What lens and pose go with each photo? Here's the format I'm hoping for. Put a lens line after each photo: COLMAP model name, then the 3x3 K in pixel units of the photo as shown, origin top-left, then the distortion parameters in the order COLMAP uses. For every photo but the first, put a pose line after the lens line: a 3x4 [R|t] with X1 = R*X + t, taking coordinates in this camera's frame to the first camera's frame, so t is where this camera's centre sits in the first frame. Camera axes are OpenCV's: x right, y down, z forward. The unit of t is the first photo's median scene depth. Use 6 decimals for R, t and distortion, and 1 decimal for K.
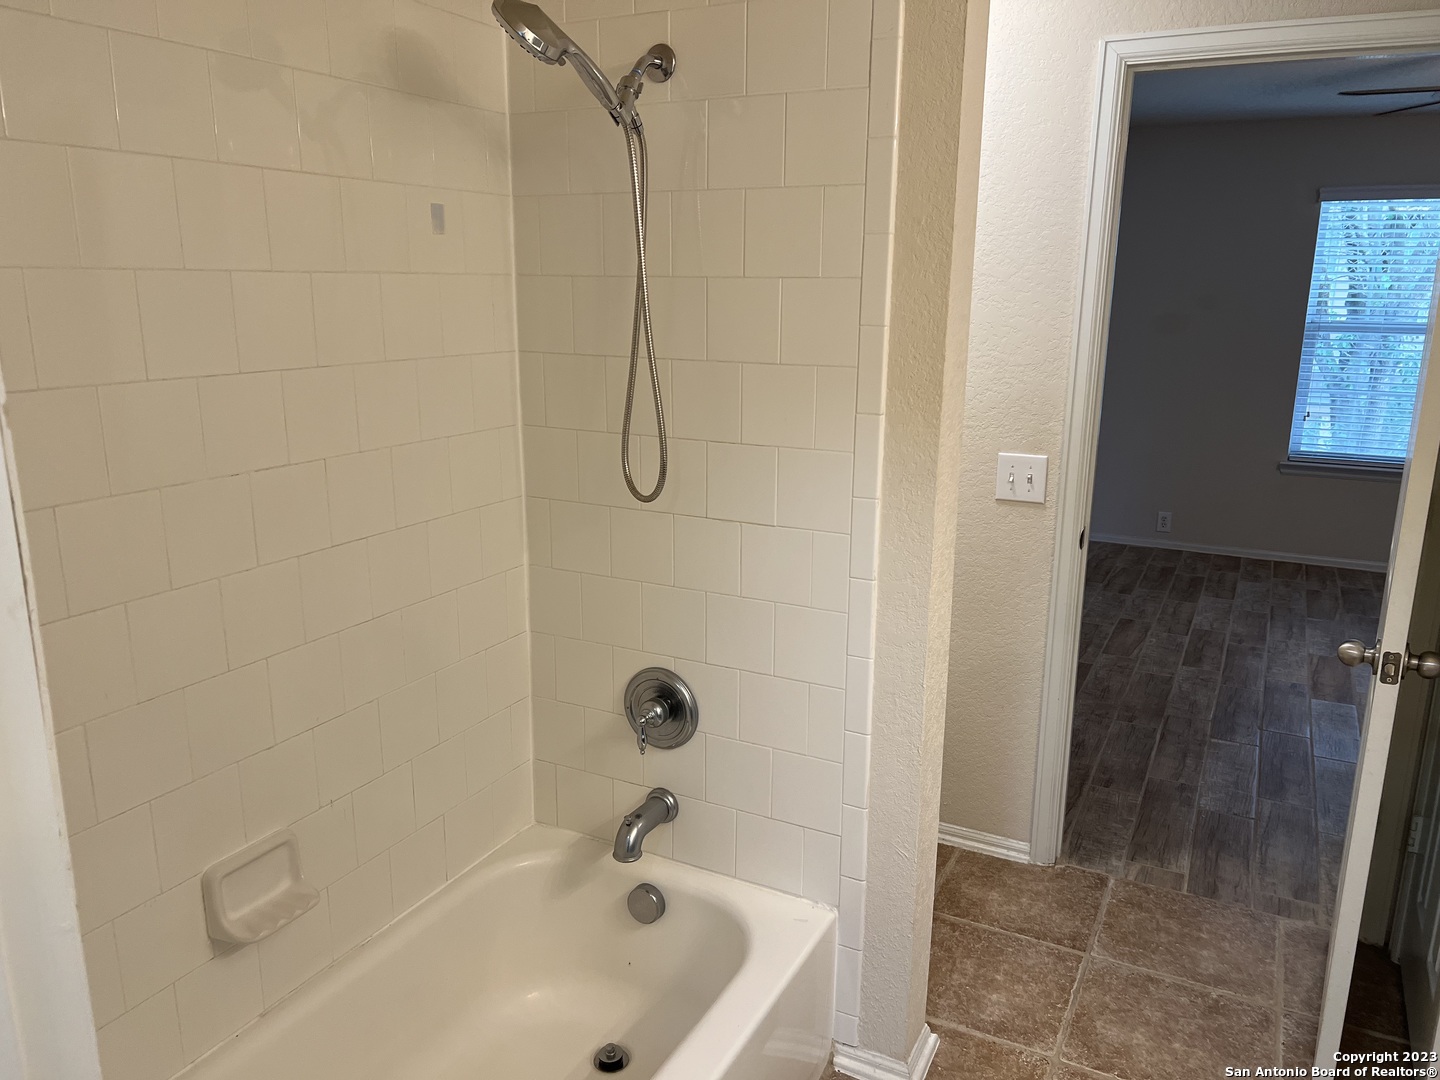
lens RADIAL K [[1084.3, 0, 734.2], [0, 1084.3, 539.1], [0, 0, 1]] dist [0.070597, -0.076460]
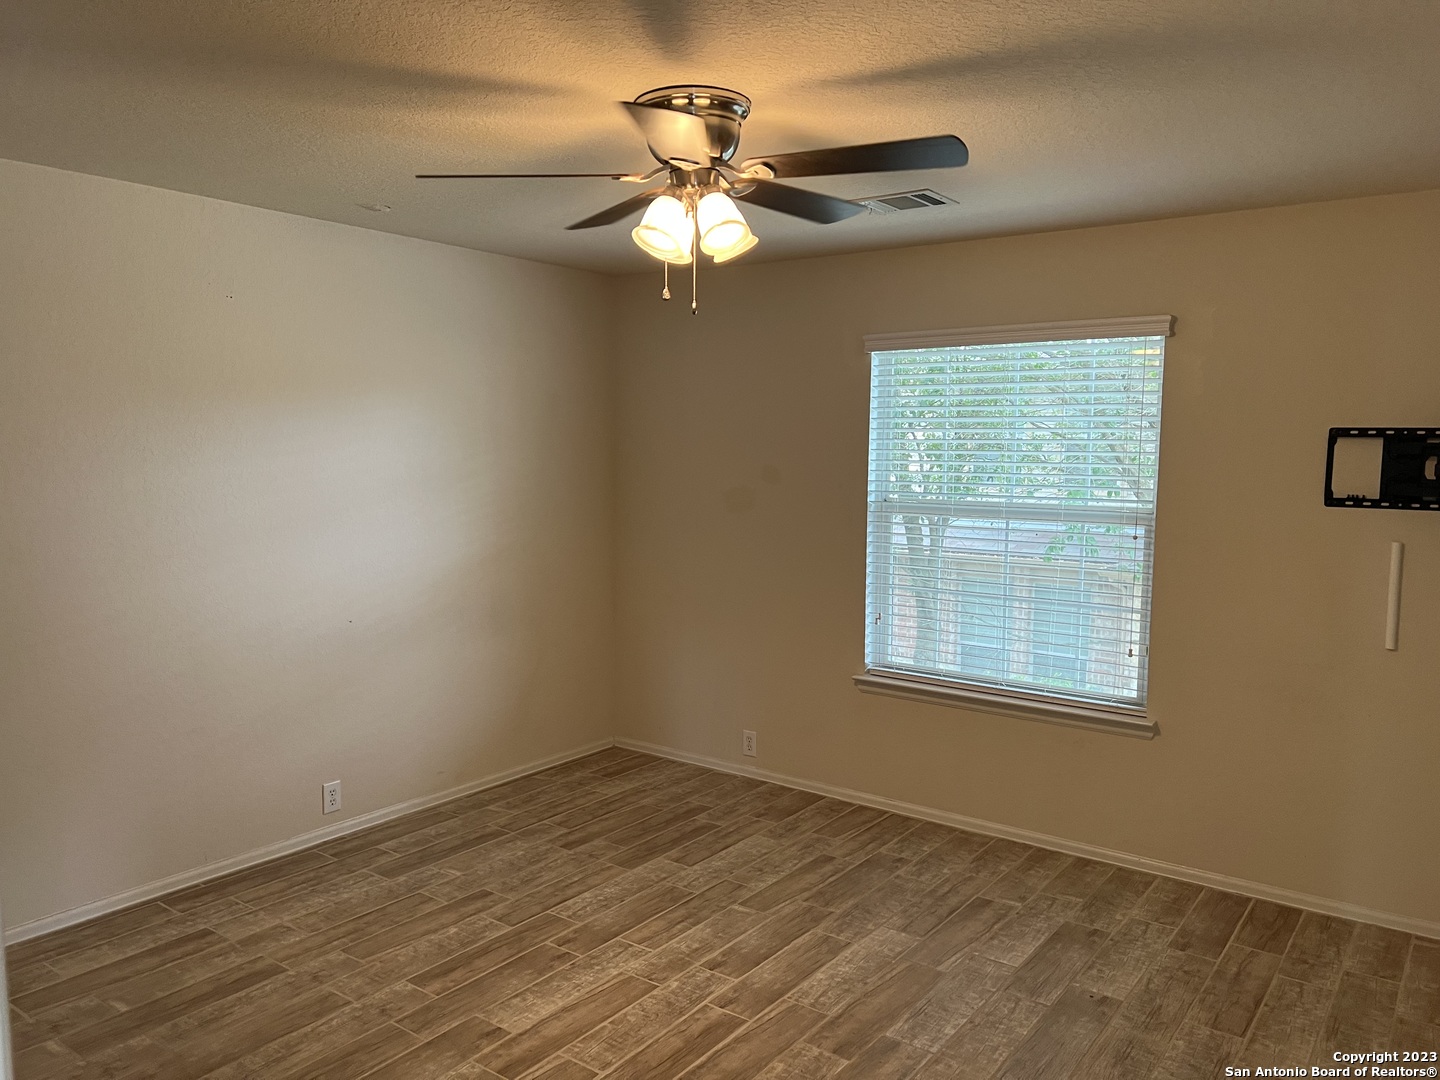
lens RADIAL K [[1084.3, 0, 720.6], [0, 1084.3, 554.3], [0, 0, 1]] dist [0.070597, -0.076460]
pose [[0.985672, 0.020071, -0.167477, 1.054807], [-0.040575, 0.991954, -0.119919, -0.119911], [0.163723, 0.124996, 0.978555, 0.440995]]
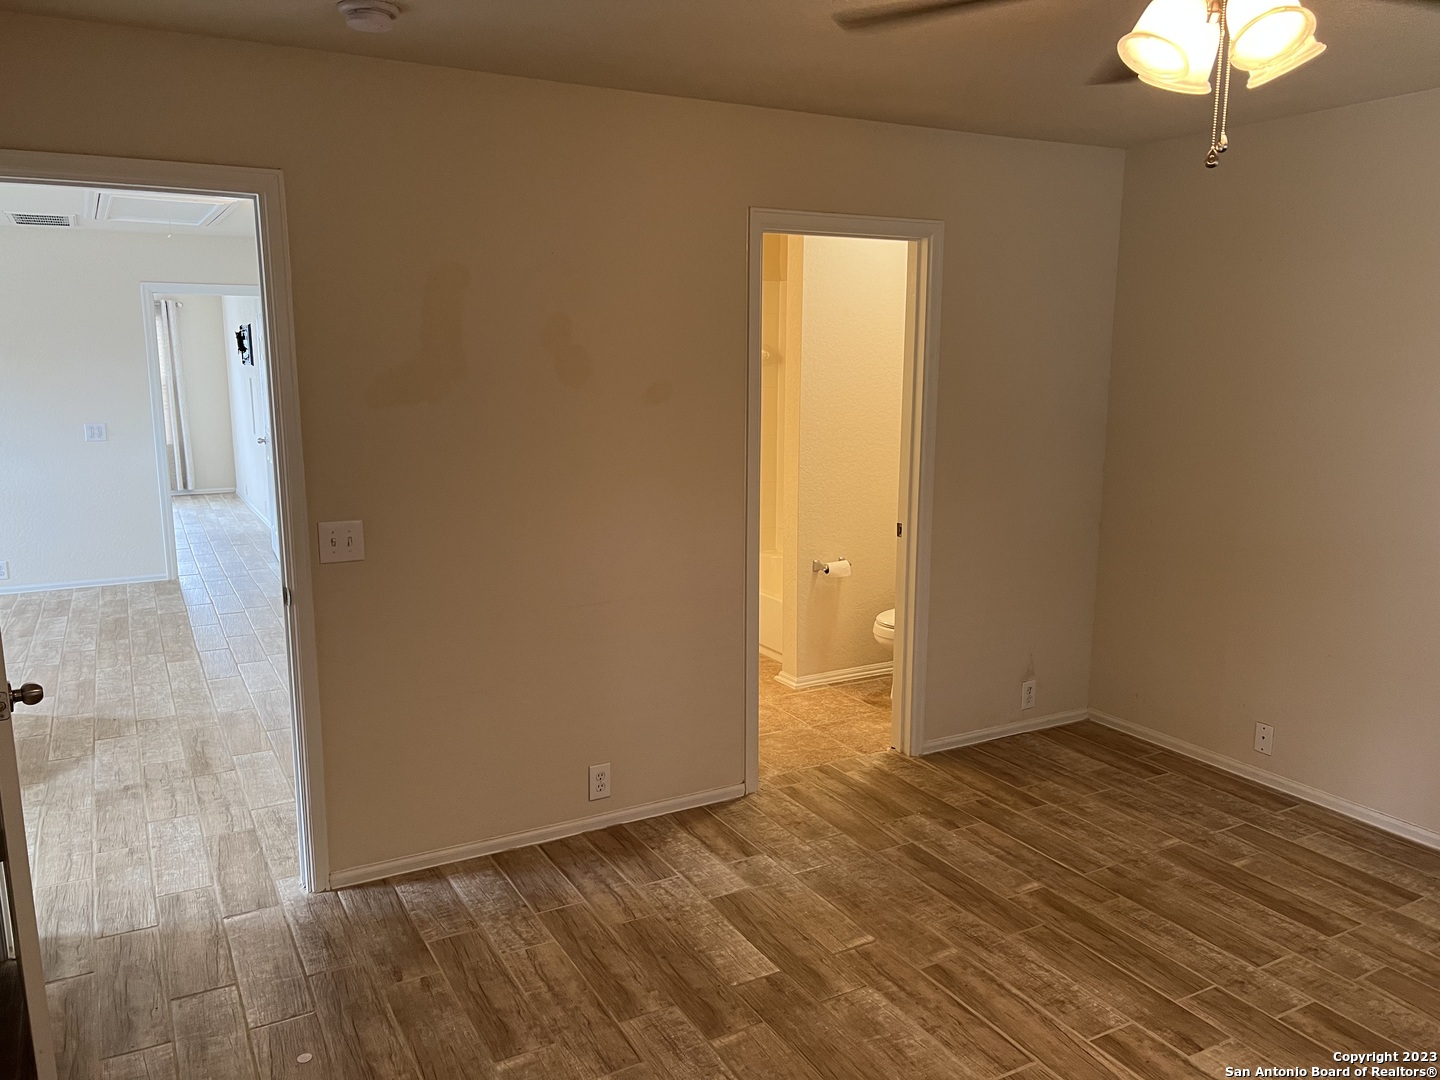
lens RADIAL K [[1084.3, 0, 718.1], [0, 1084.3, 538.0], [0, 0, 1]] dist [0.070597, -0.076460]
pose [[-0.562345, 0.128939, -0.816788, 1.537585], [-0.199207, 0.937552, 0.285154, -0.337205], [0.802548, 0.323065, -0.501542, 1.397300]]
